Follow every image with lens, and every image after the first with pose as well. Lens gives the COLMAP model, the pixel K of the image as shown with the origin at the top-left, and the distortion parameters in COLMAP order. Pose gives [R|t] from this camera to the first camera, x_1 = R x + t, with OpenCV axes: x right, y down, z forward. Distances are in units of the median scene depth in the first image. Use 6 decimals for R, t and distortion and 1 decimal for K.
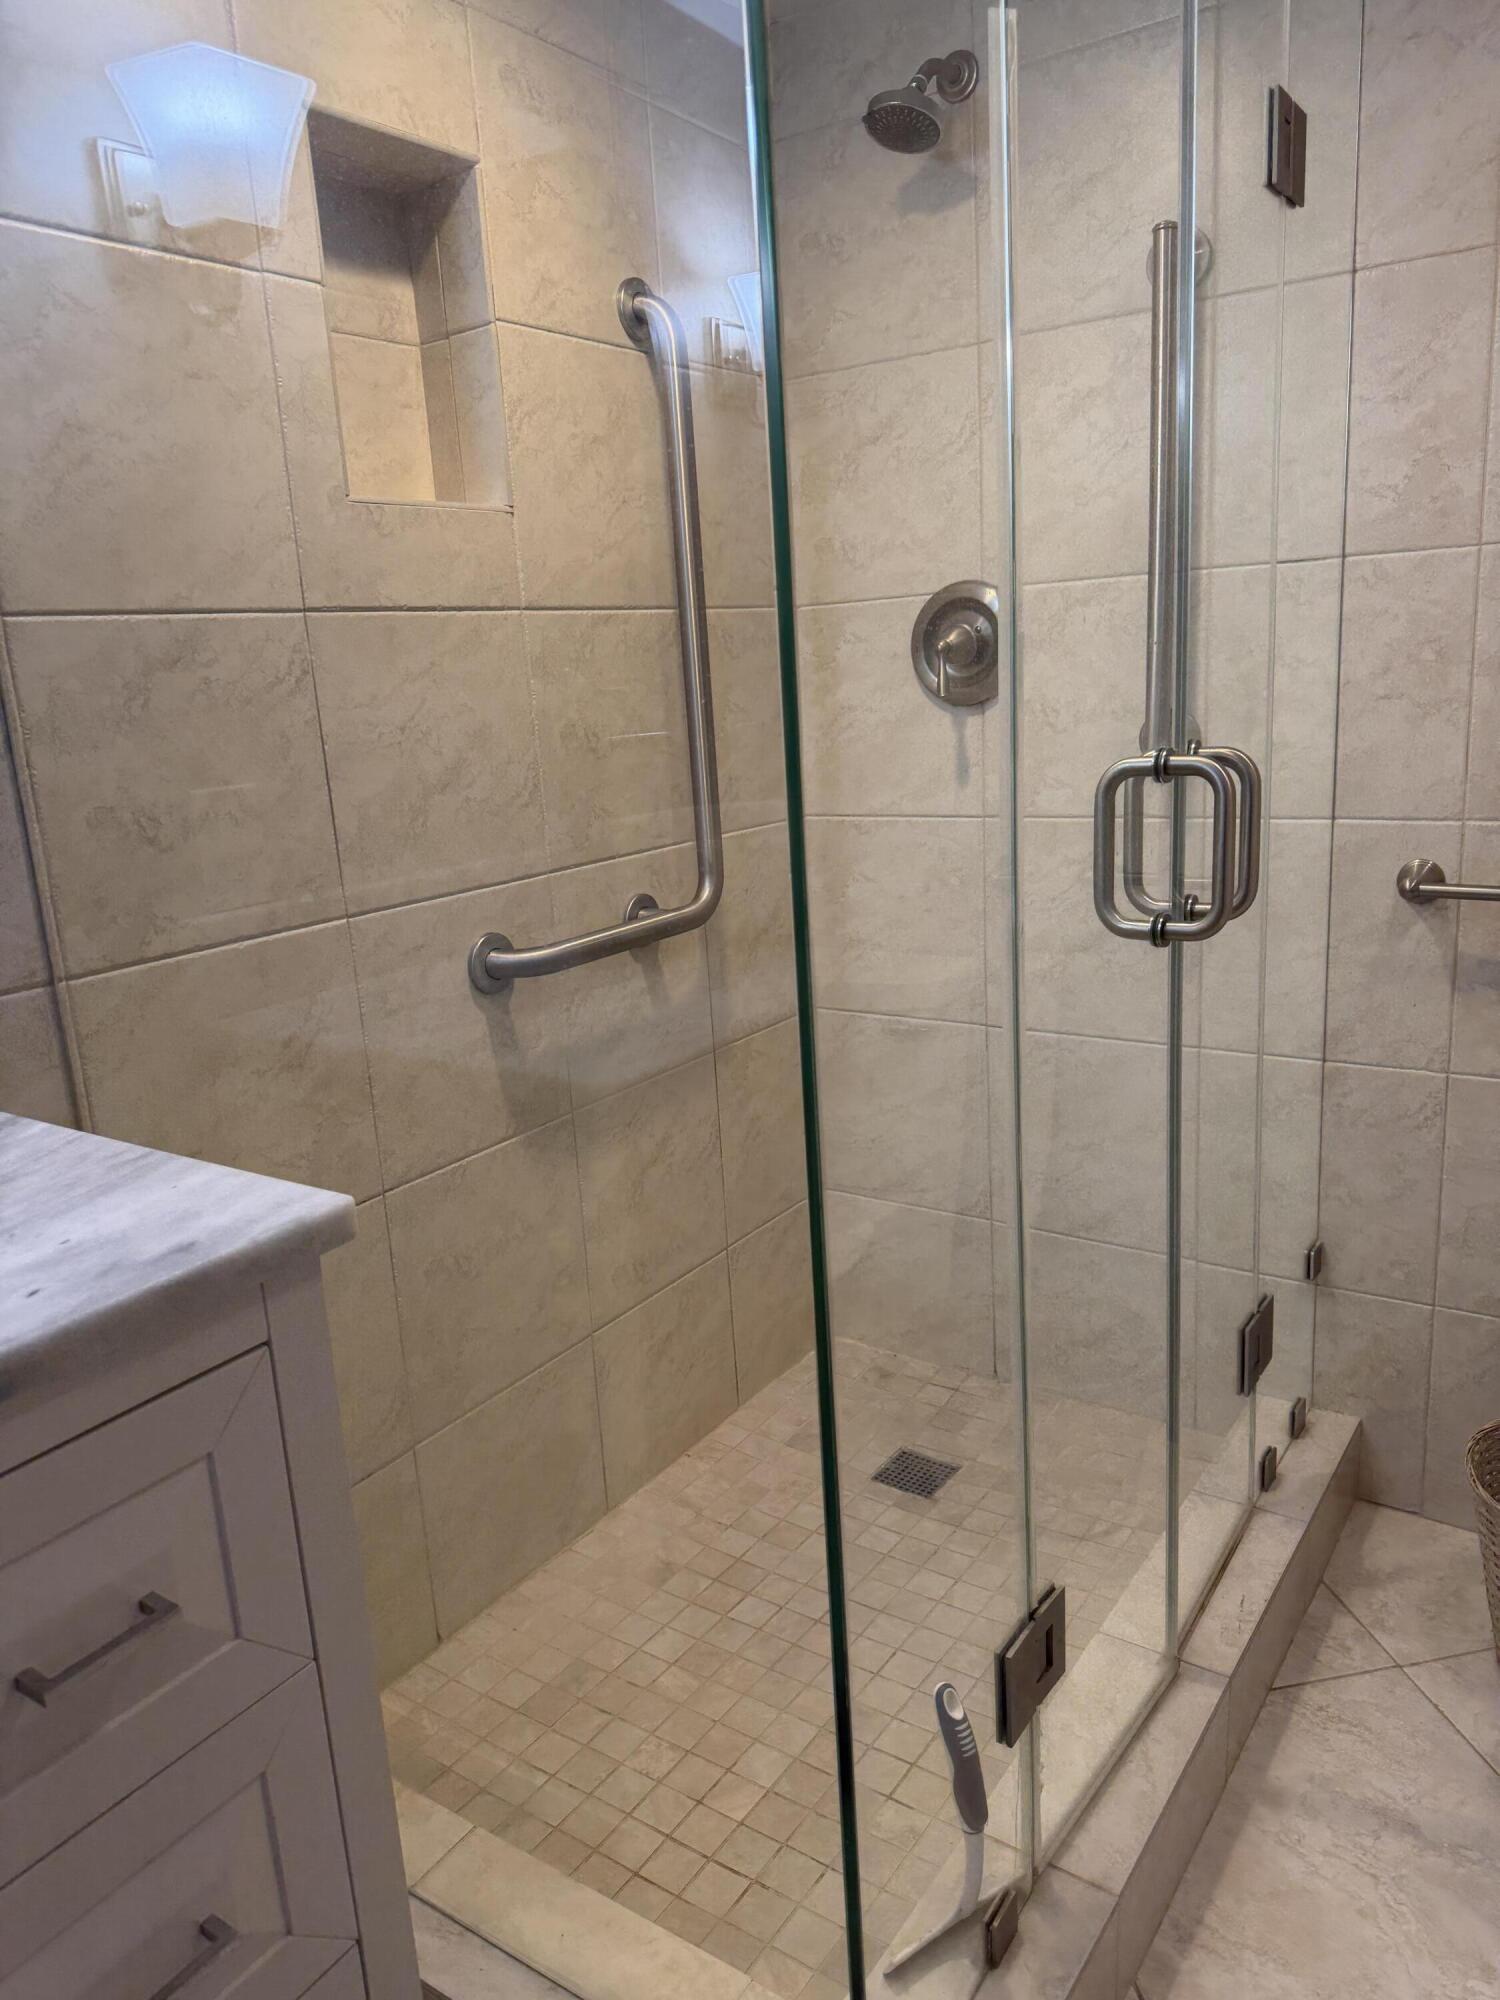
lens RADIAL K [[1416.3, 0, 742.6], [0, 1416.3, 1031.8], [0, 0, 1]] dist [0.033436, -0.037381]
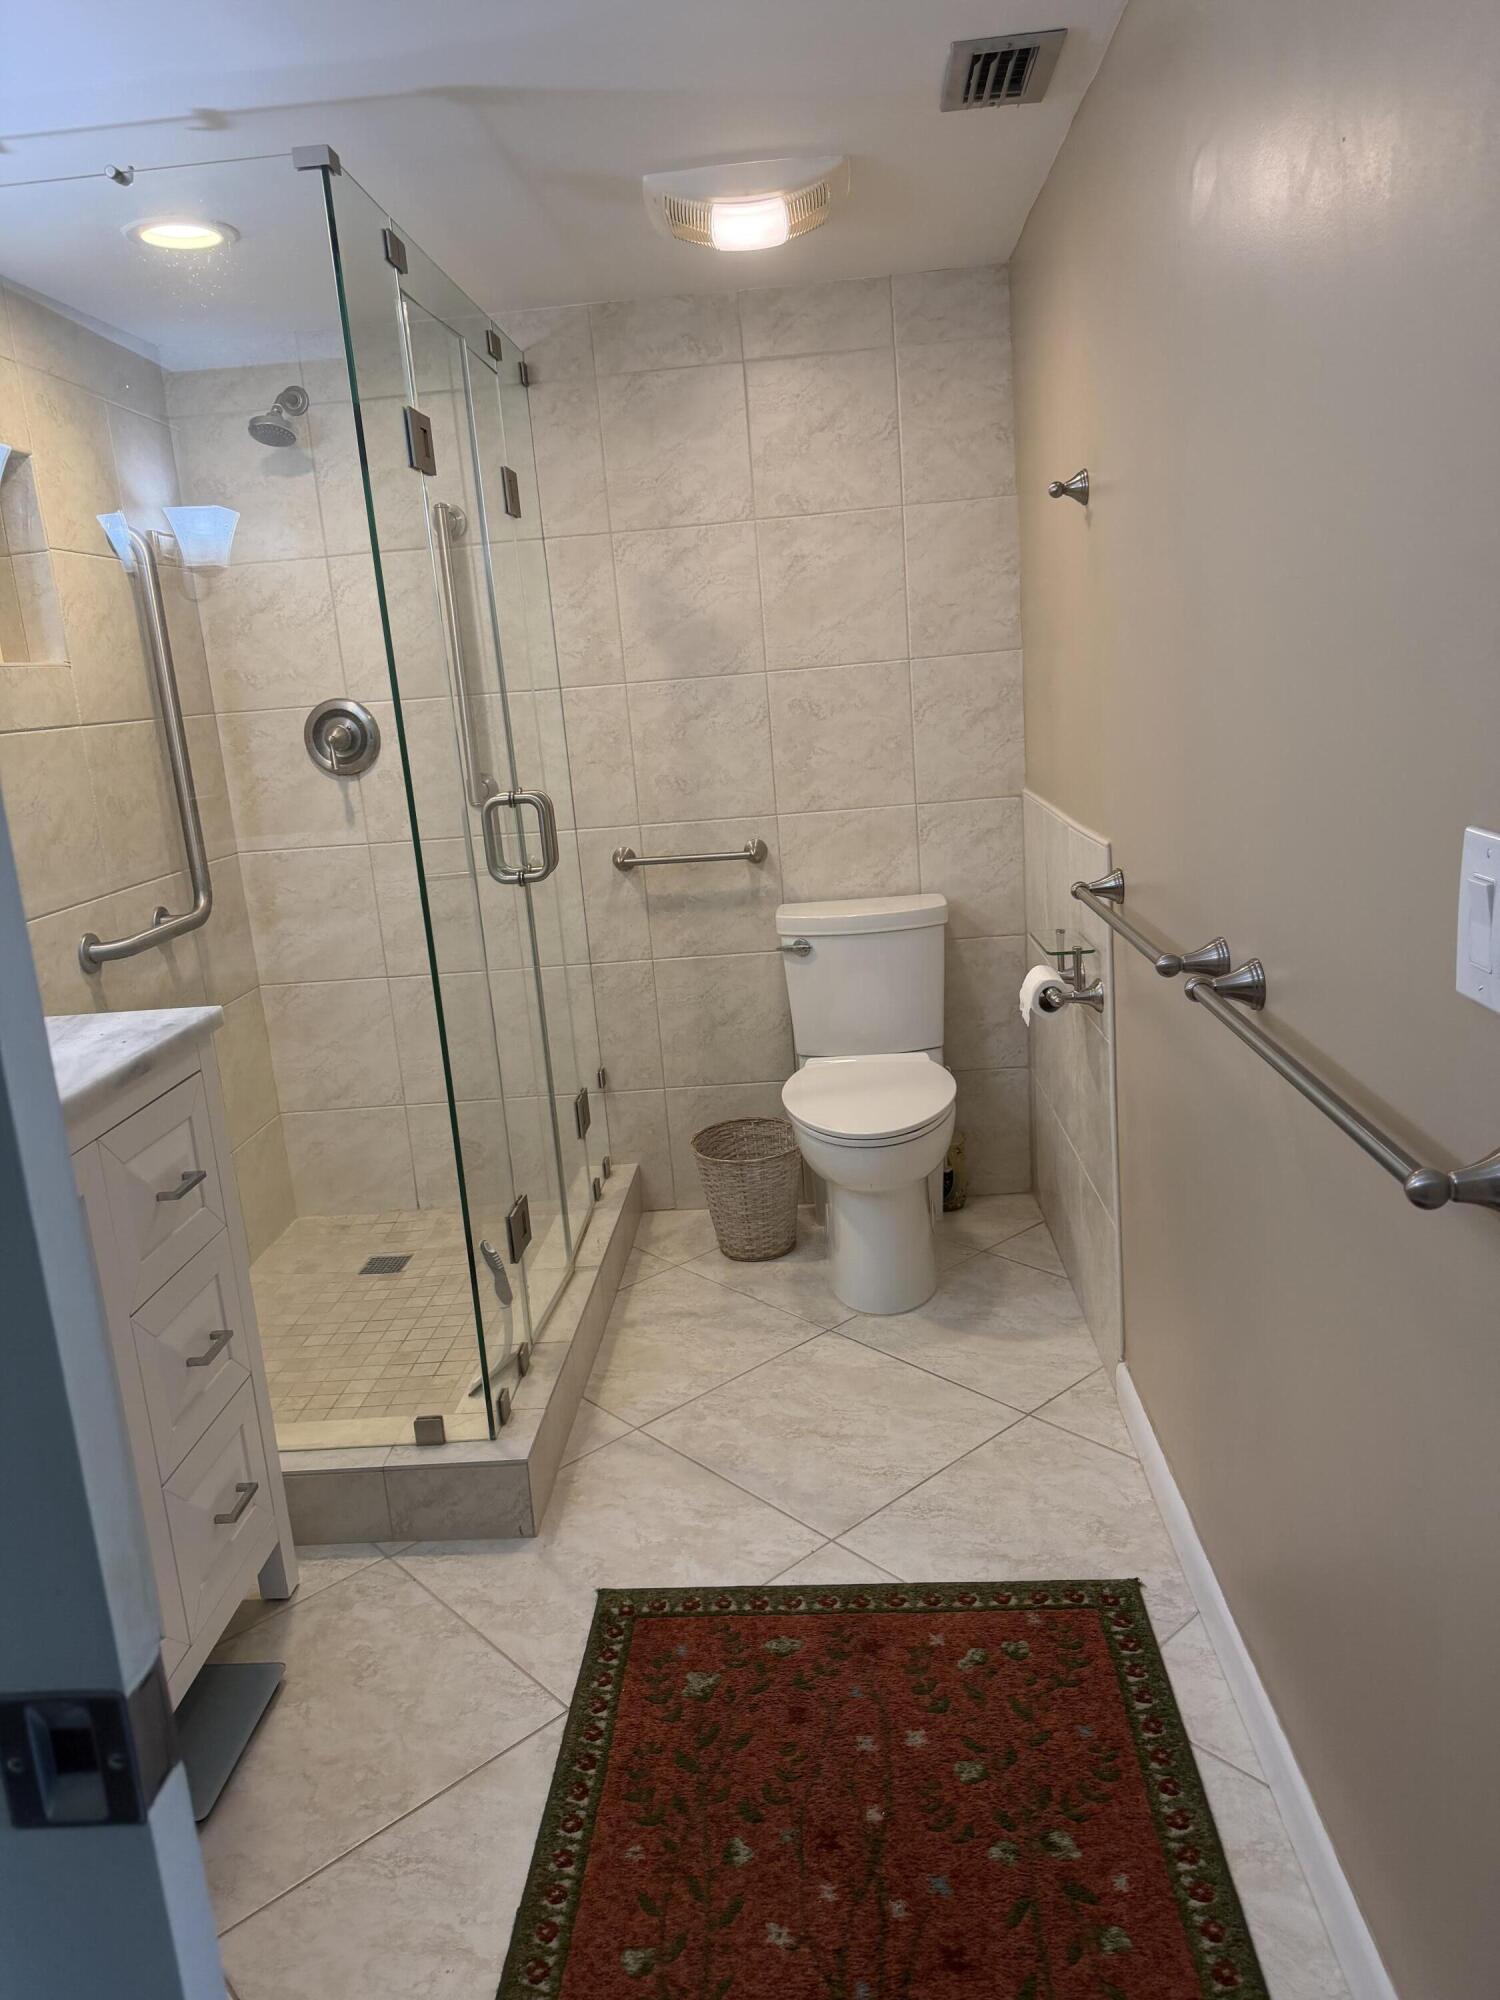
lens RADIAL K [[1416.3, 0, 721.5], [0, 1416.3, 974.7], [0, 0, 1]] dist [0.033436, -0.037381]
pose [[0.859450, -0.111527, 0.498906, -0.349230], [0.152291, 0.987459, -0.041608, 0.138207], [-0.488009, 0.111739, 0.865657, -0.636423]]
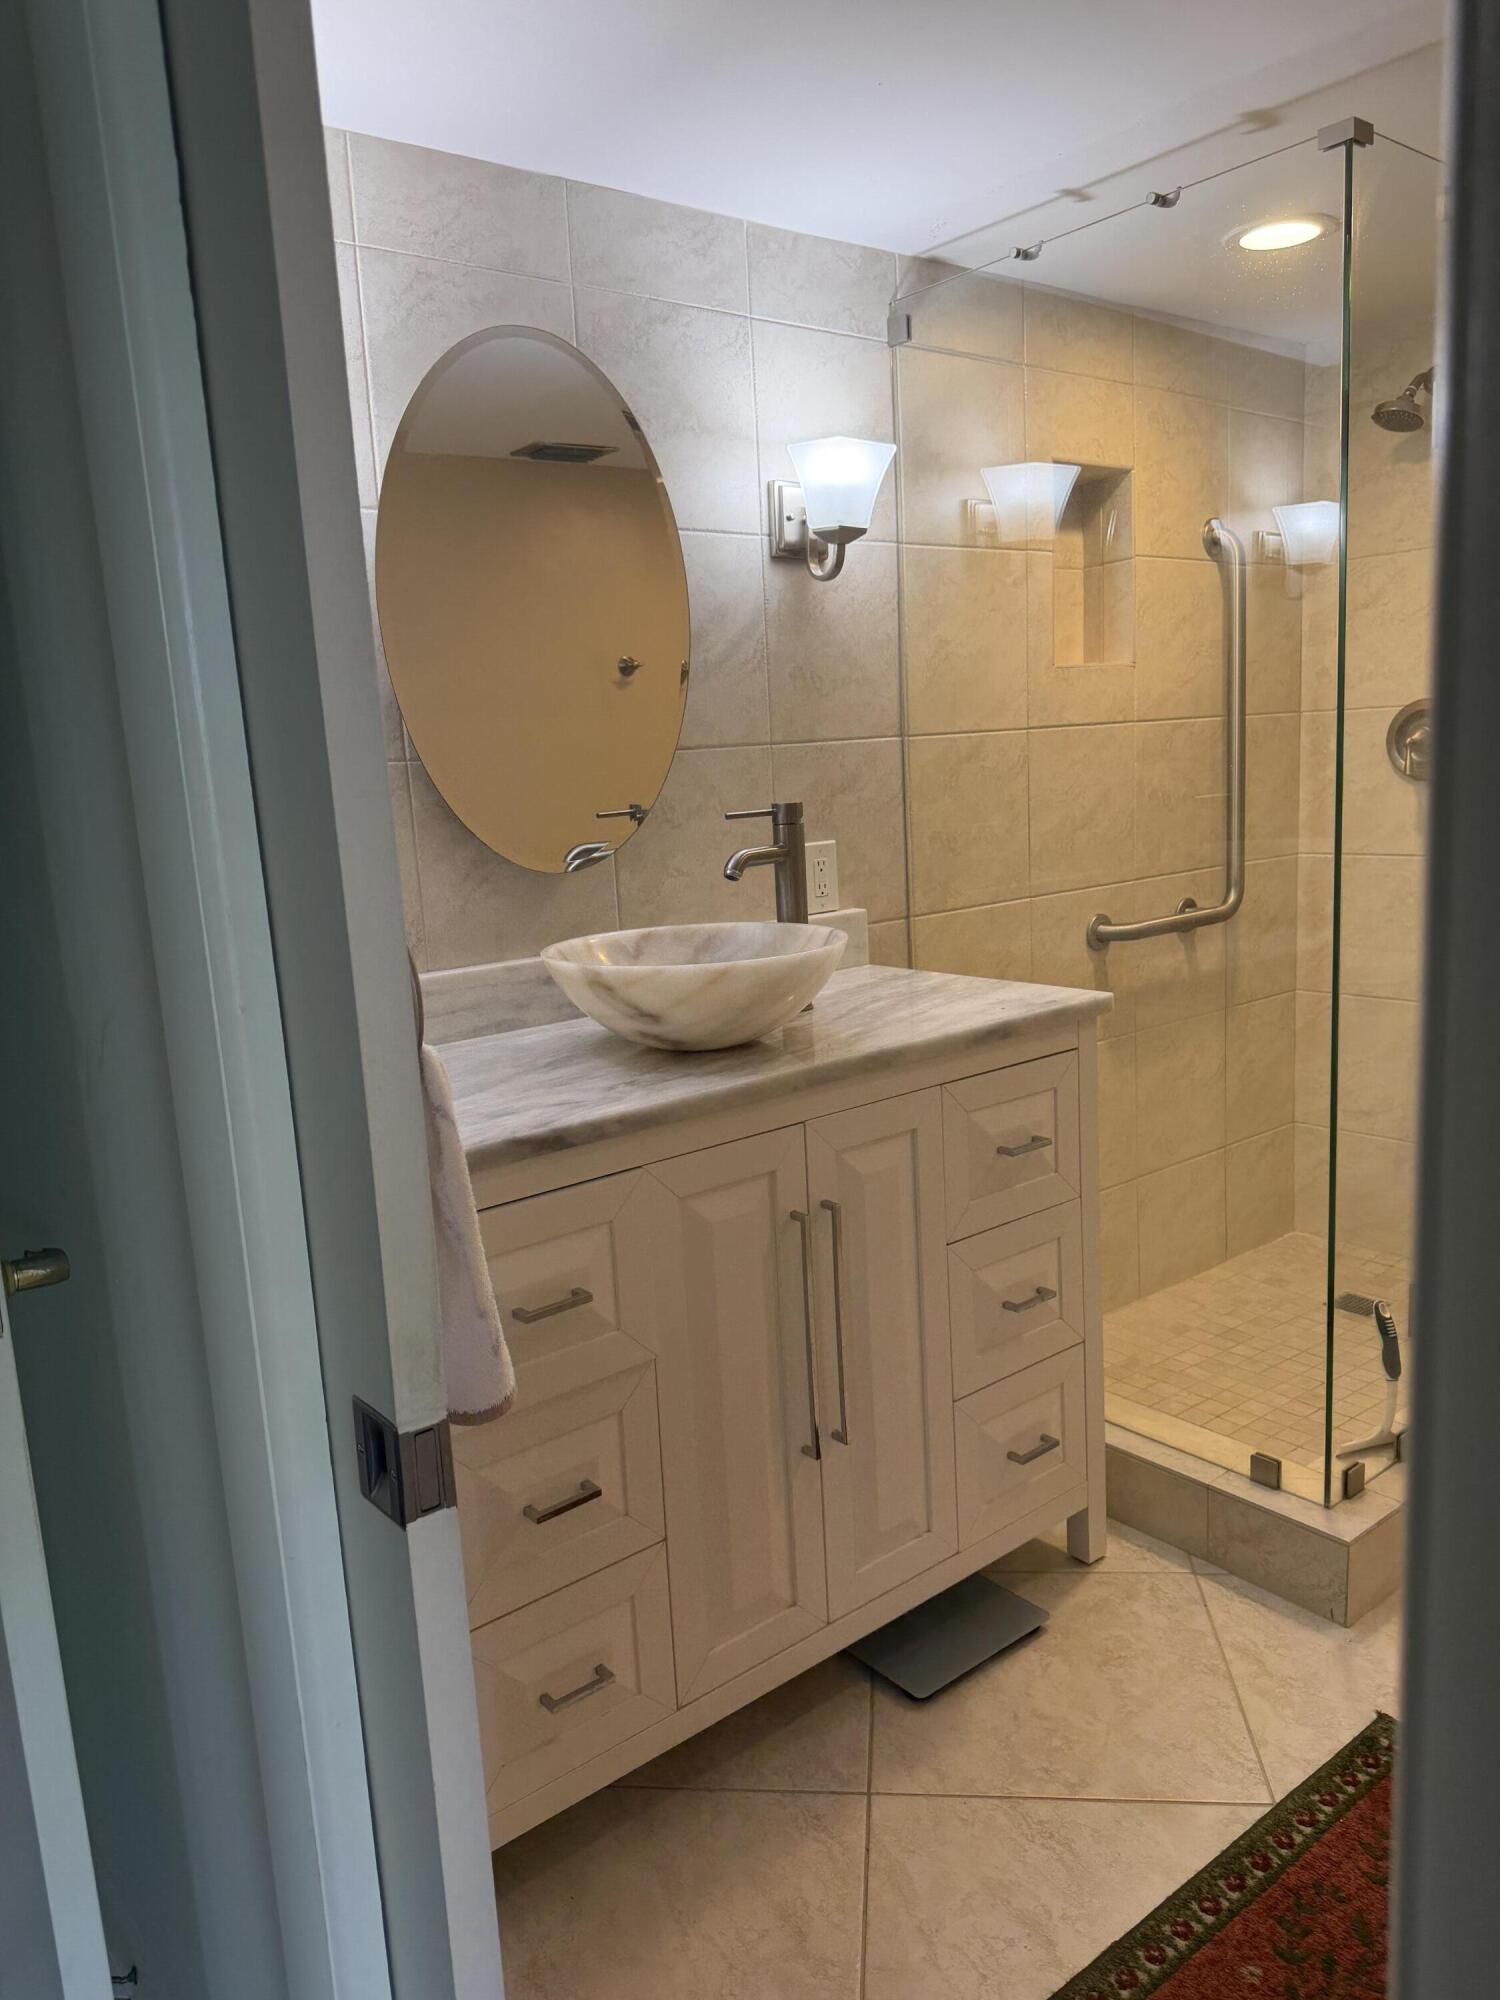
lens RADIAL K [[1416.3, 0, 752.3], [0, 1416.3, 993.2], [0, 0, 1]] dist [0.033436, -0.037381]
pose [[0.957981, 0.060201, -0.280444, -0.095279], [-0.079052, 0.995275, -0.056385, 0.146185], [0.275725, 0.076185, 0.958213, -0.678063]]
